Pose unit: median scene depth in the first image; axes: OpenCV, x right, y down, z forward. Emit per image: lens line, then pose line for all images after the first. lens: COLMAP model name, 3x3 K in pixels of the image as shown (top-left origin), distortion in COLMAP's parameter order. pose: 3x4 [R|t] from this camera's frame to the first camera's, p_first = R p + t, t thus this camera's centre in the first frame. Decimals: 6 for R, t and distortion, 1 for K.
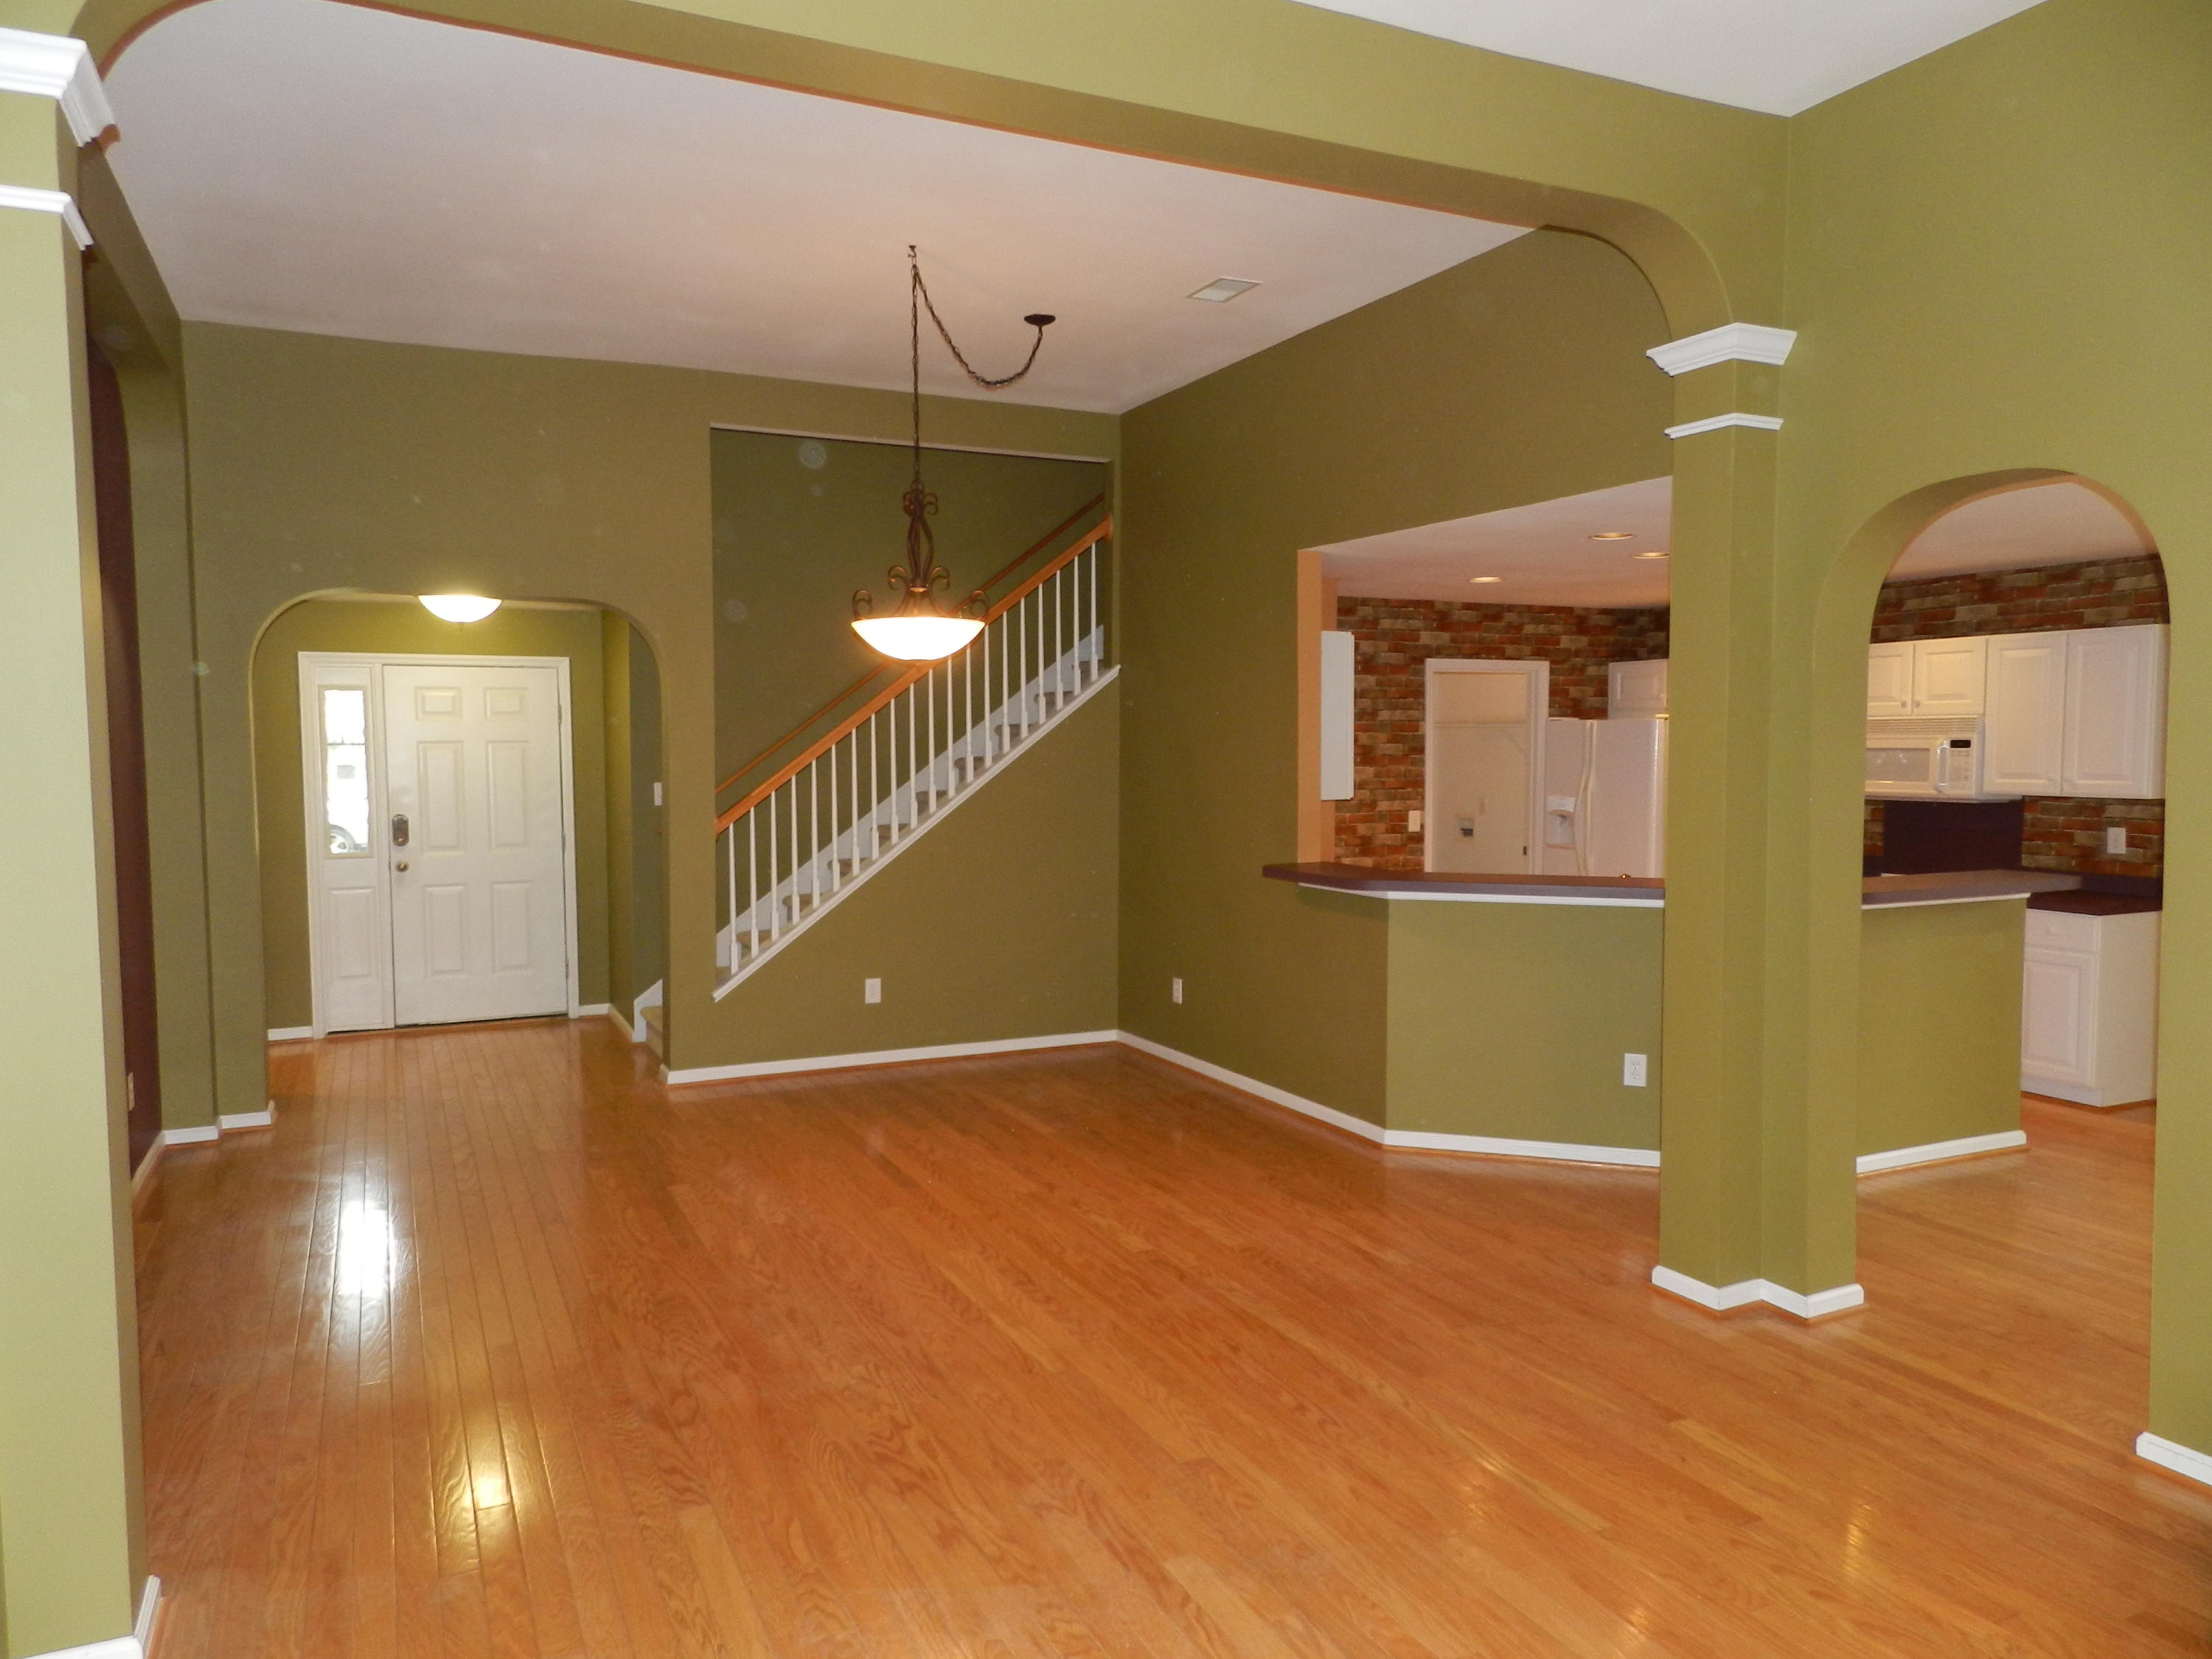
lens RADIAL K [[1495.1, 0, 1105.0], [0, 1495.1, 829.5], [0, 0, 1]] dist [0.013238, -0.001255]
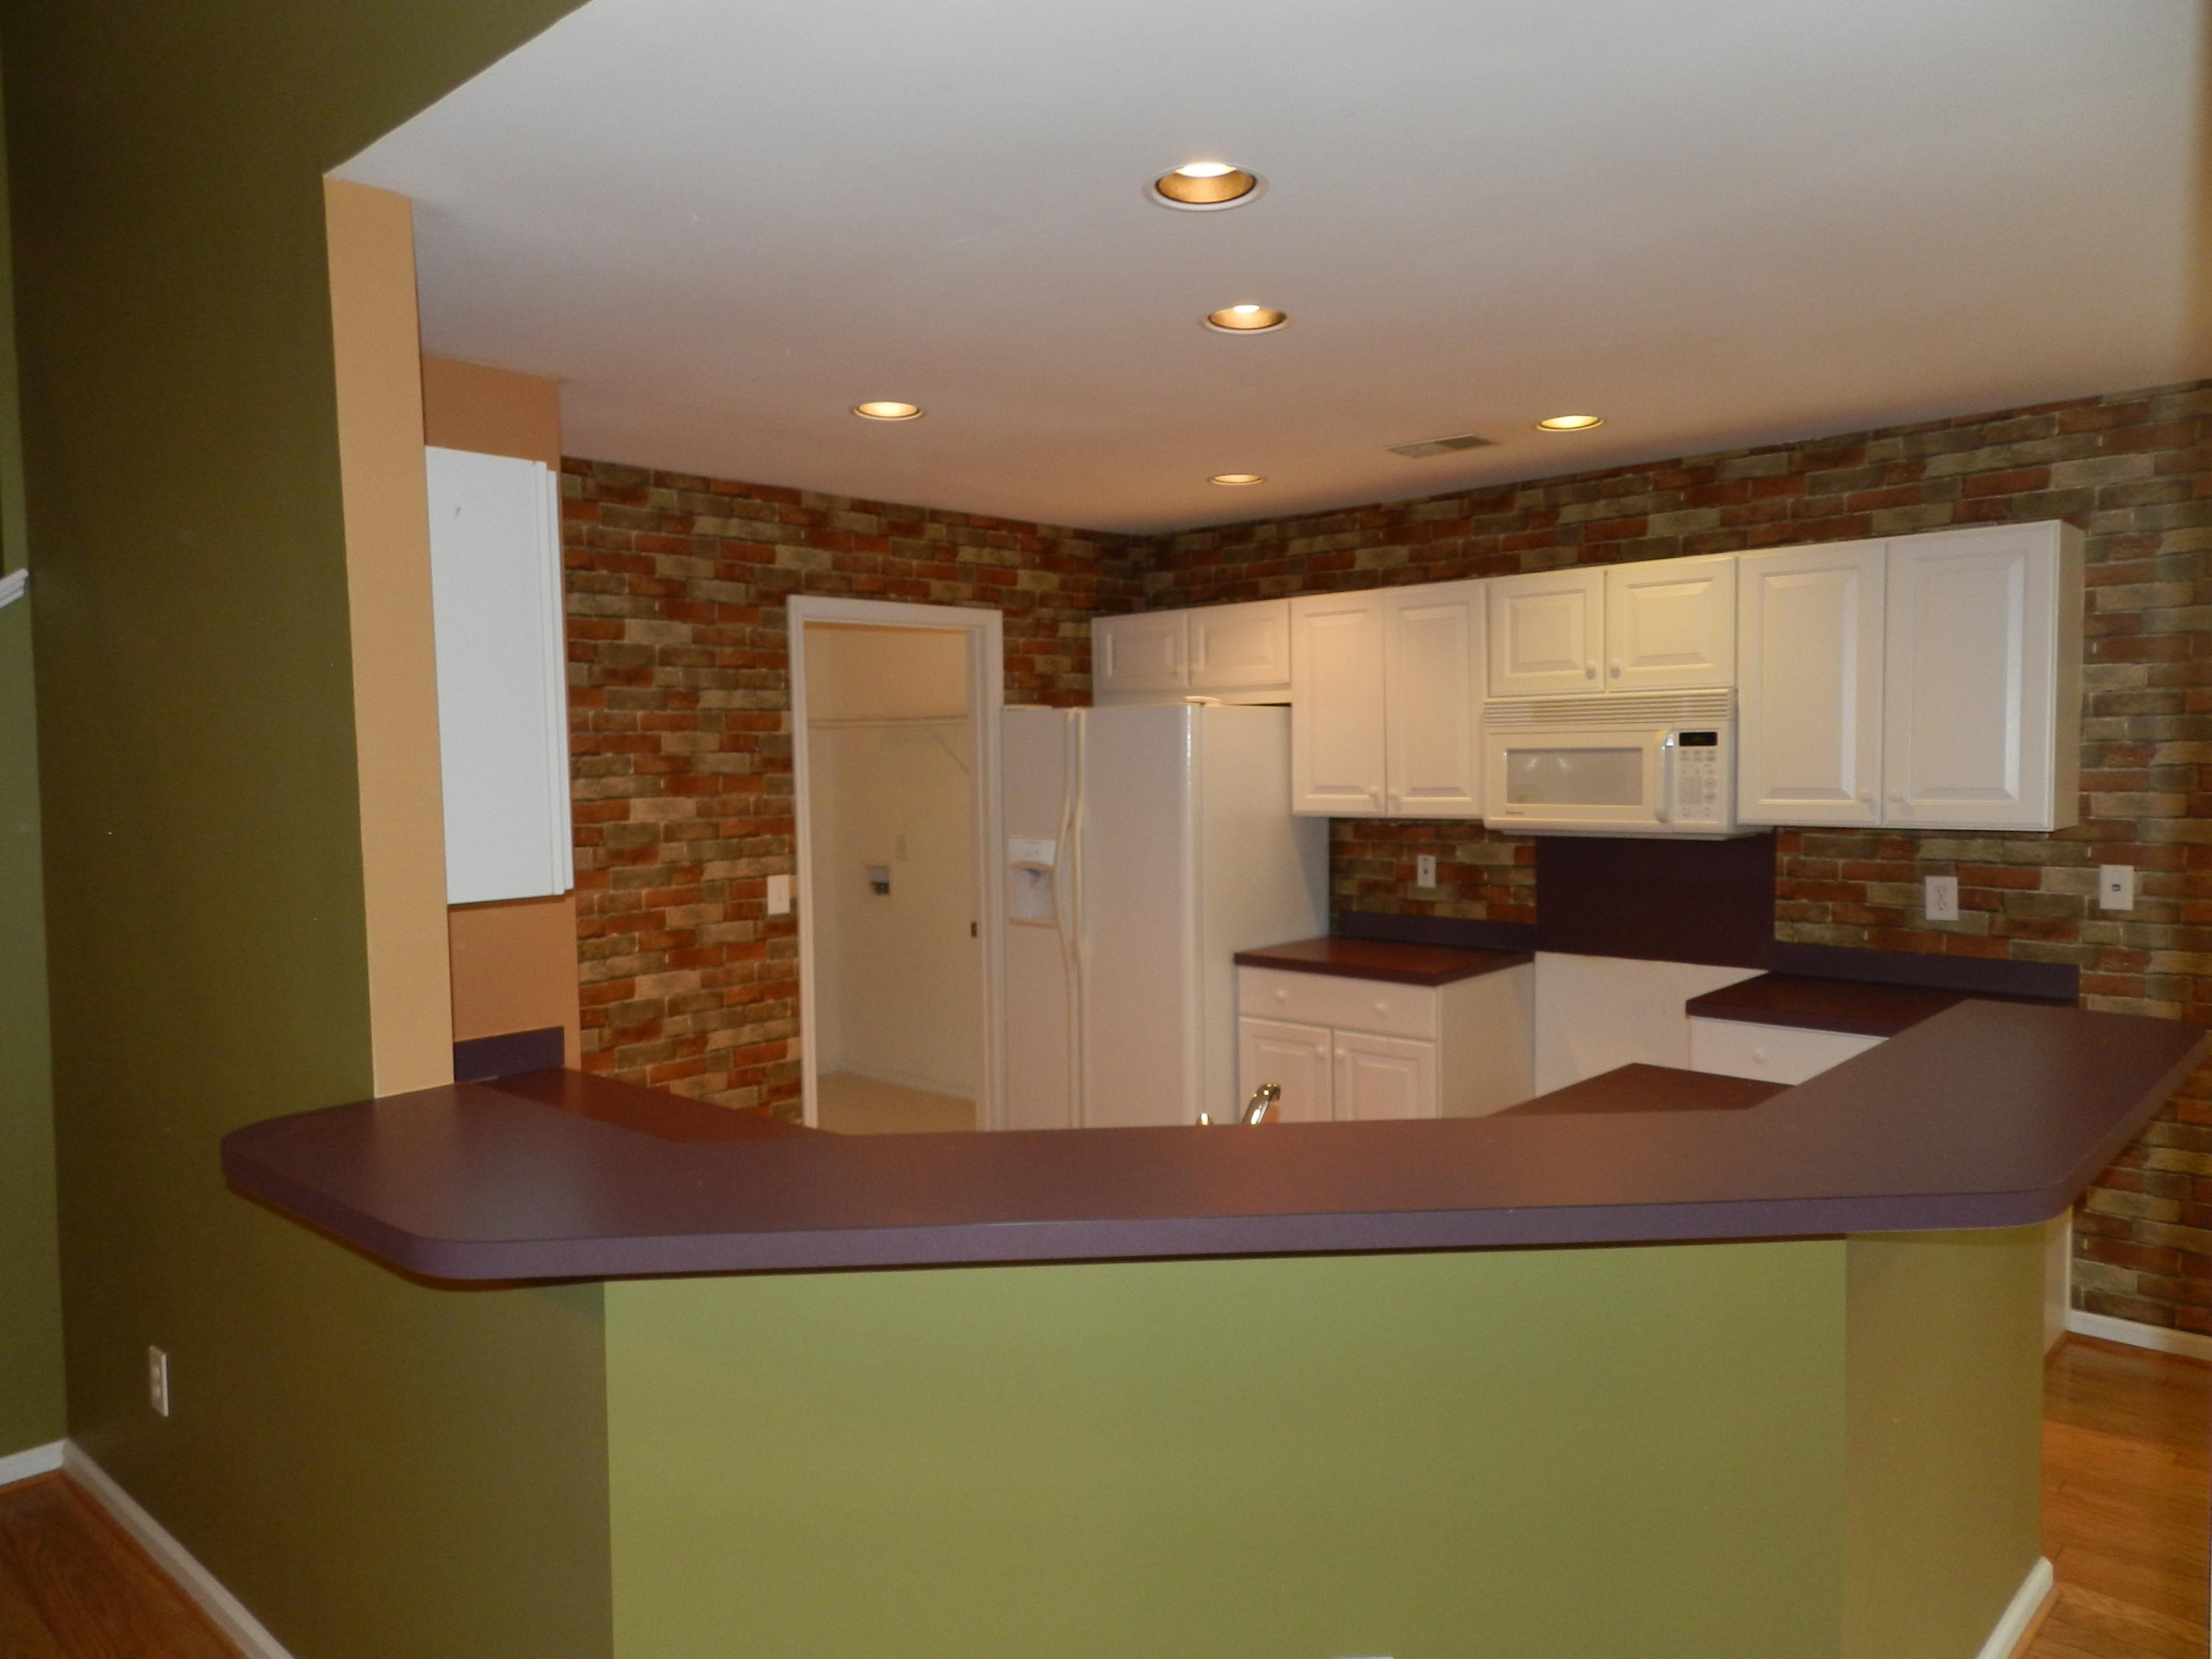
lens RADIAL K [[1495.1, 0, 1109.6], [0, 1495.1, 833.7], [0, 0, 1]] dist [0.013238, -0.001255]
pose [[0.927531, -0.034151, 0.372183, 0.117347], [0.035841, 0.999355, 0.002377, -0.024856], [-0.372024, 0.011135, 0.928156, 0.452924]]
